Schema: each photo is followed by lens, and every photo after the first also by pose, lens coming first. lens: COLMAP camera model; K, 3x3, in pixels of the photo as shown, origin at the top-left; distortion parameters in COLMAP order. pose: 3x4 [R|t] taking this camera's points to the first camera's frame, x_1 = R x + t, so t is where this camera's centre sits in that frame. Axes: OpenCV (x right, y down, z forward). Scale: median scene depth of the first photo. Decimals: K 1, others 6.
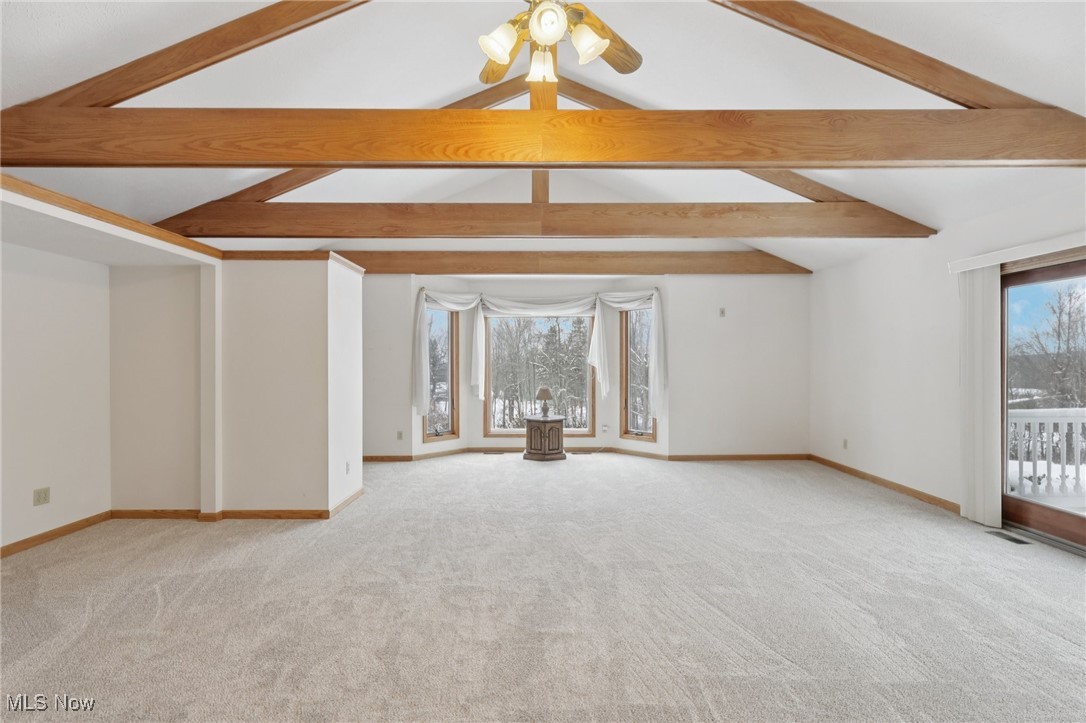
lens RADIAL K [[517.5, 0, 543.0], [0, 517.5, 361.5], [0, 0, 1]] dist [-0.000456, 0.000207]
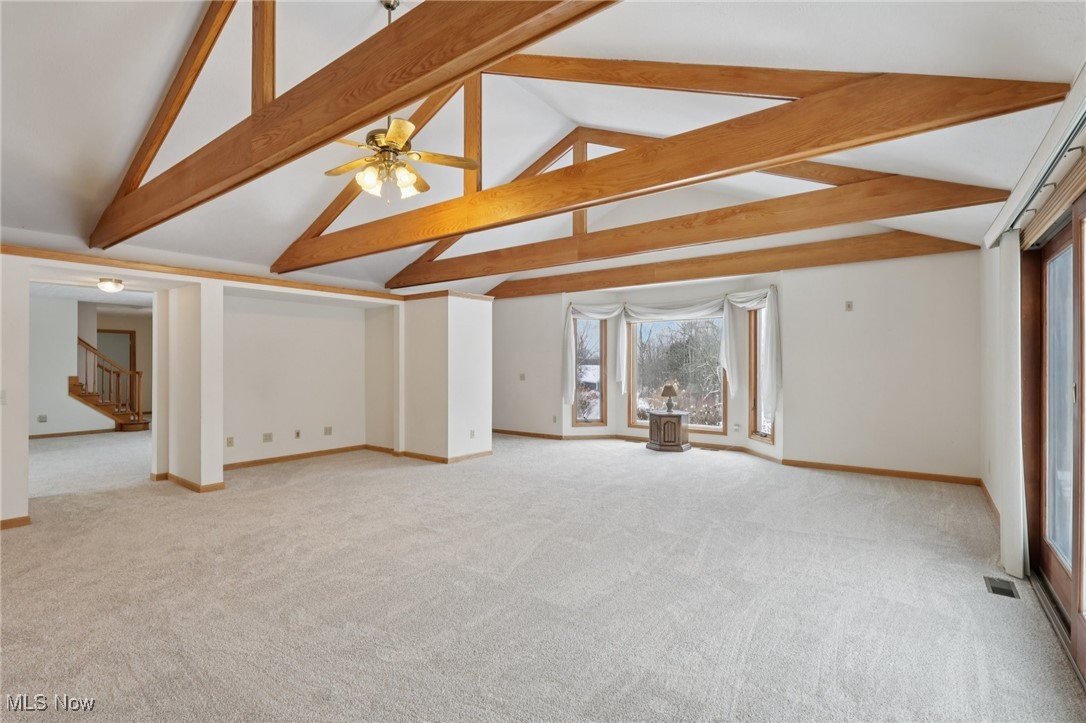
lens RADIAL K [[508.9, 0, 543.0], [0, 508.9, 361.5], [0, 0, 1]] dist [-0.001525, -0.000357]
pose [[0.792387, -0.001409, -0.610017, 0.475169], [0.002144, 0.999998, 0.000474, -0.000969], [0.610015, -0.001684, 0.792388, -0.017503]]
